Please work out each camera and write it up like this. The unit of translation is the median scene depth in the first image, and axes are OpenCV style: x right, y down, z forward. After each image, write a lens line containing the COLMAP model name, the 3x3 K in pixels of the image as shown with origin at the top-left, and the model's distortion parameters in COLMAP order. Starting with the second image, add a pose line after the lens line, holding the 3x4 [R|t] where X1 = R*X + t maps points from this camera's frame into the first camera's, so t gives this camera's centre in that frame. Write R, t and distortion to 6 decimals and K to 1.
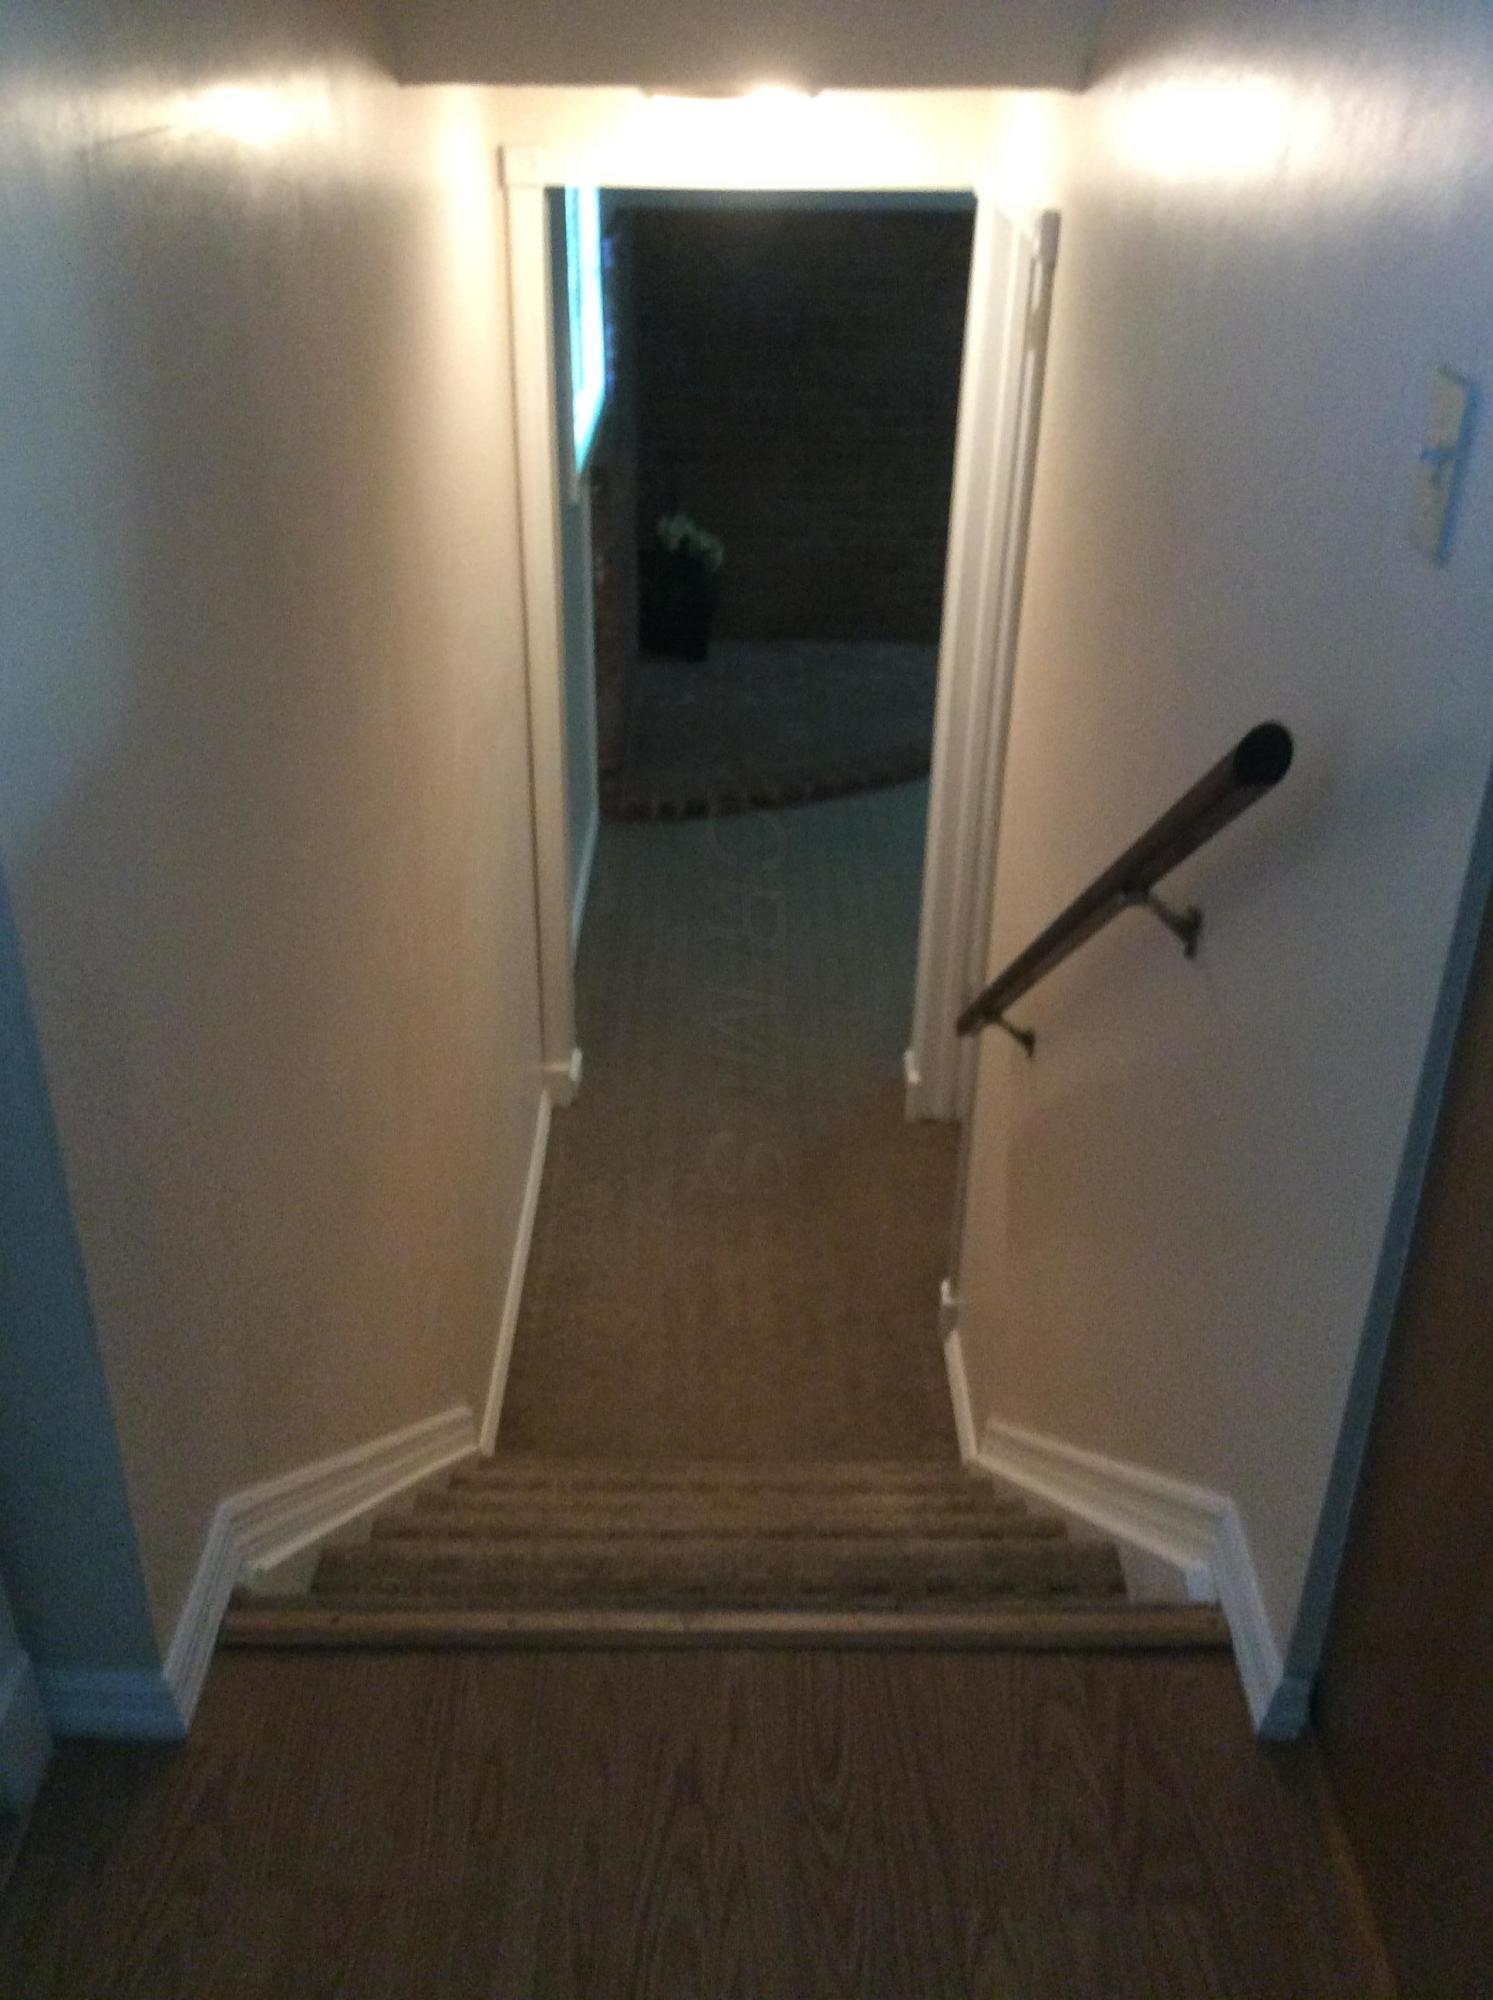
lens RADIAL K [[1729.4, 0, 746.5], [0, 1729.4, 1000.0], [0, 0, 1]] dist [0.009915, 0.000613]
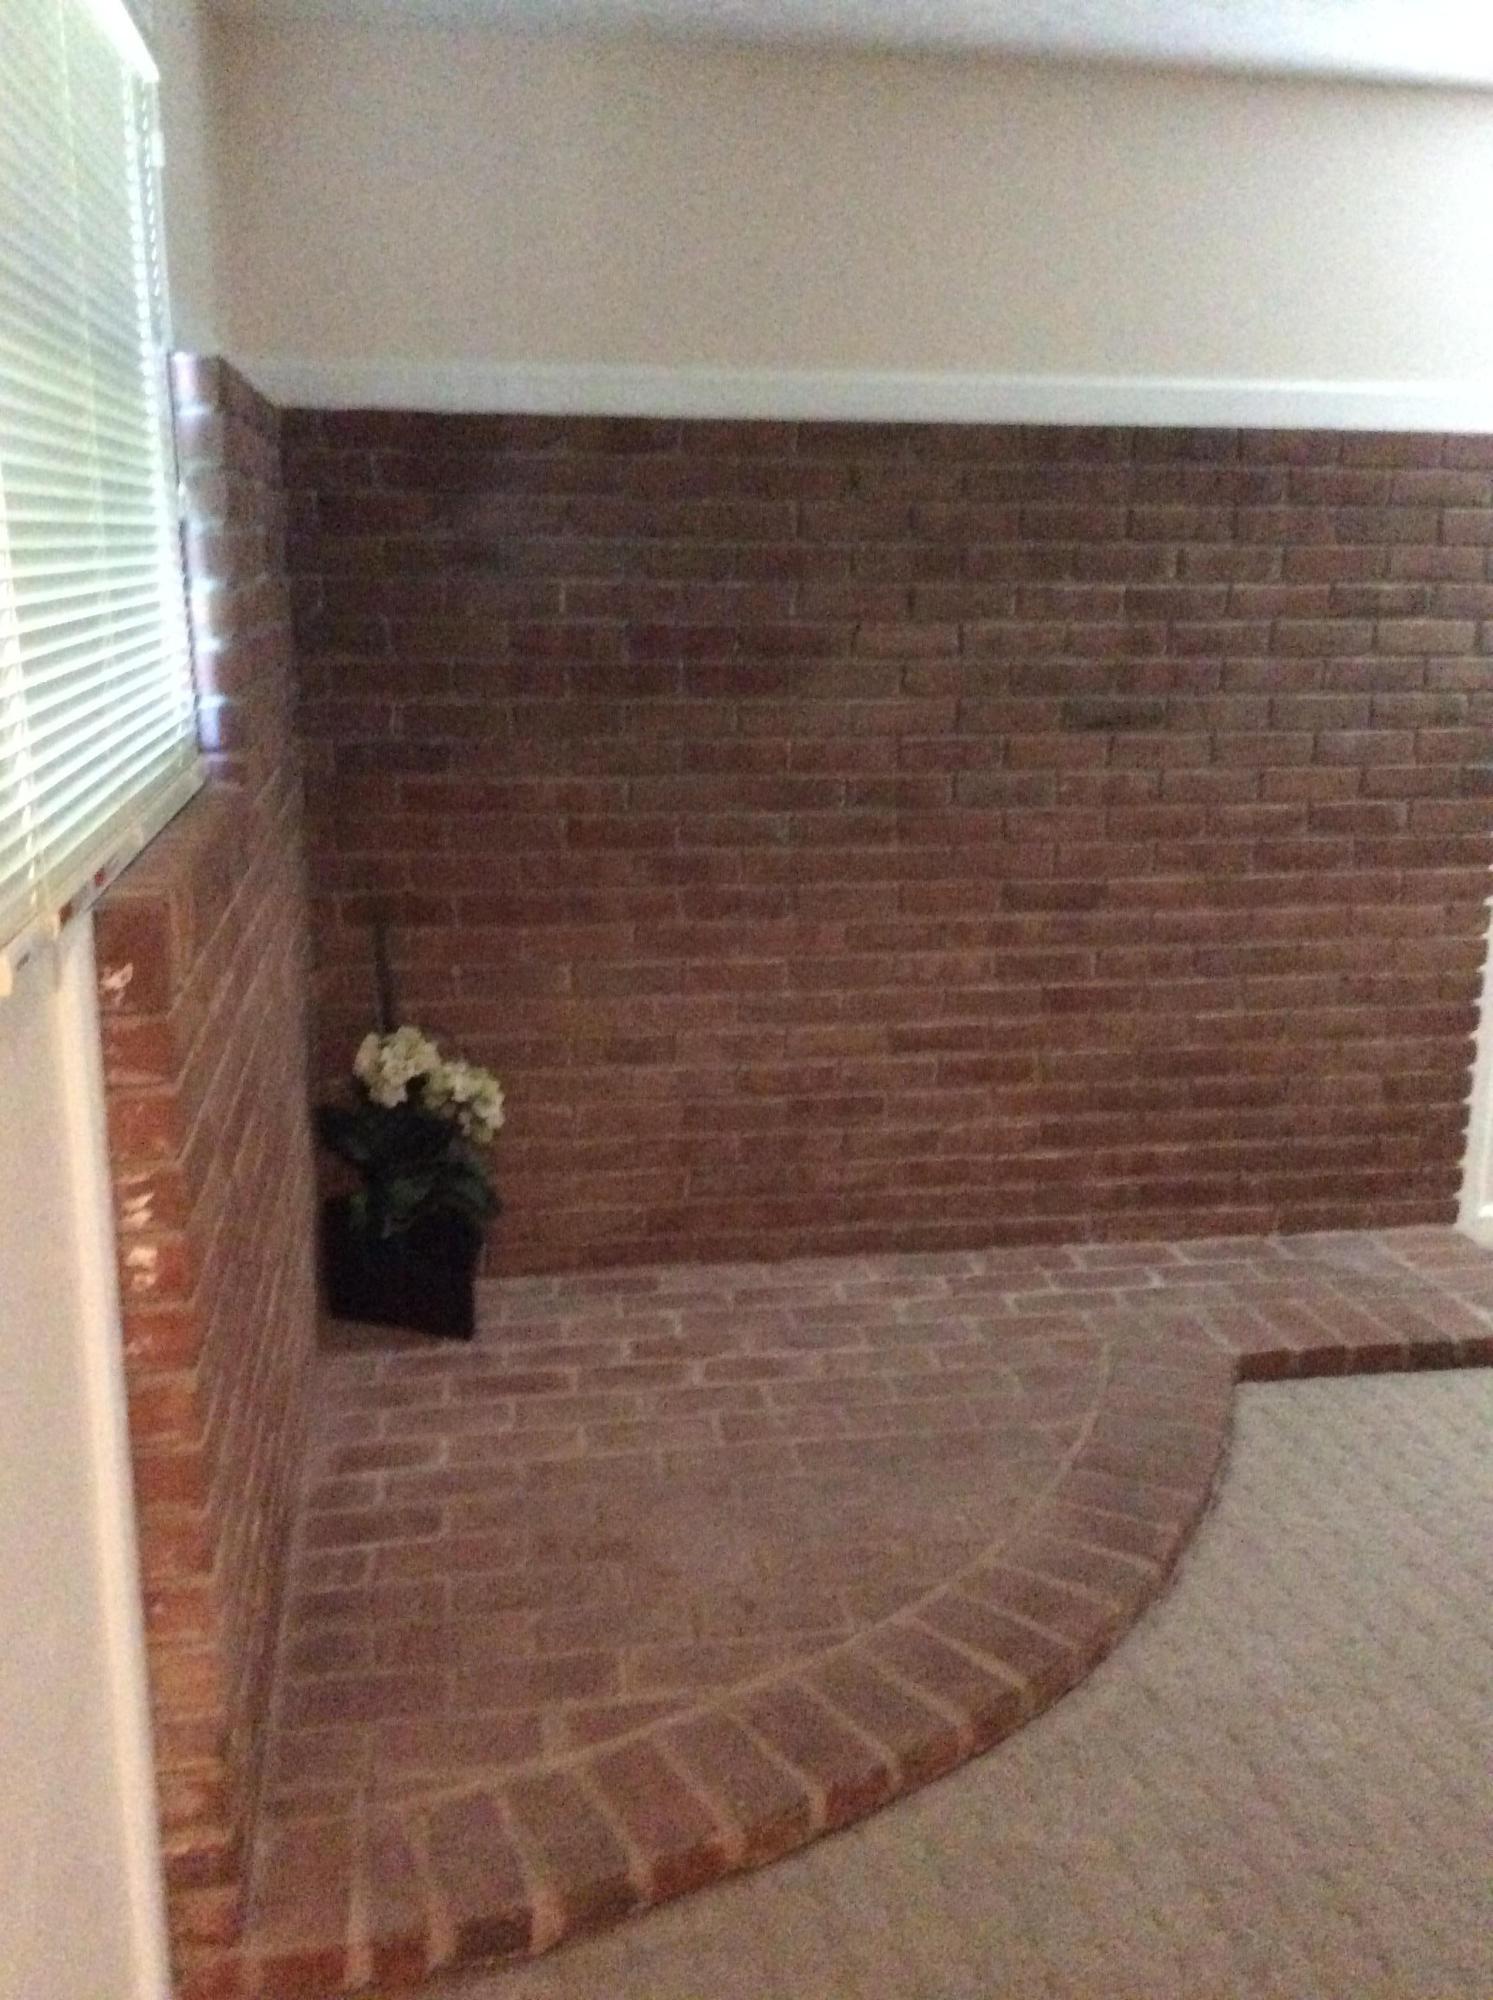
lens RADIAL K [[1729.4, 0, 746.5], [0, 1729.4, 1000.0], [0, 0, 1]] dist [0.009915, 0.000613]
pose [[0.985900, -0.043734, 0.161521, -0.023023], [0.085617, 0.961169, -0.262342, -0.160714], [-0.143776, 0.272472, 0.951361, 0.551723]]
